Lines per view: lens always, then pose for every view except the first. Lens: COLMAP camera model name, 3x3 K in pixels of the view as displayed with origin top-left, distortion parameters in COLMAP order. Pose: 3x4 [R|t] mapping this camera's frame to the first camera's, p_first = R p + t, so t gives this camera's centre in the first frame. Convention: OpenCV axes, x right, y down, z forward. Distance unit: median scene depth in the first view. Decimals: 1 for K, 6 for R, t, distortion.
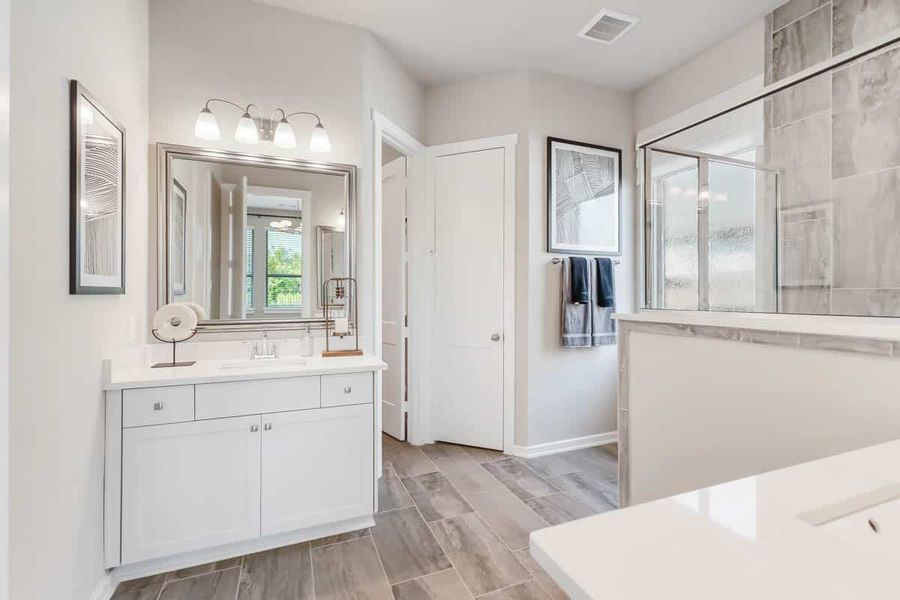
lens RADIAL K [[383.1, 0, 432.9], [0, 383.1, 300.6], [0, 0, 1]] dist [-0.011793, -0.000085]
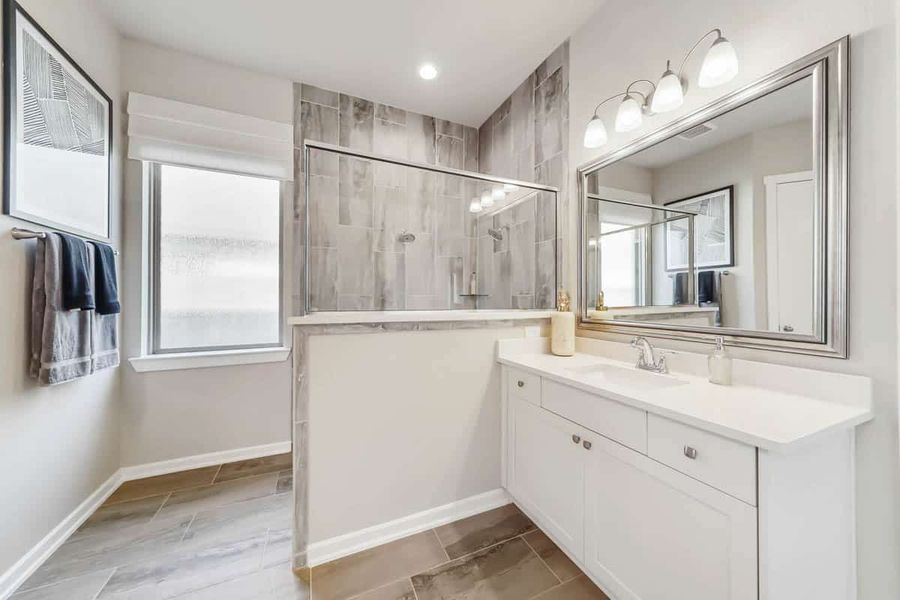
lens RADIAL K [[313.2, 0, 450.0], [0, 313.2, 300.0], [0, 0, 1]] dist [0.001089, 0.000134]
pose [[-0.073151, -0.000290, 0.997321, -0.190327], [0.008927, 0.999960, 0.000945, -0.004451], [-0.997281, 0.008972, -0.073146, 0.464960]]
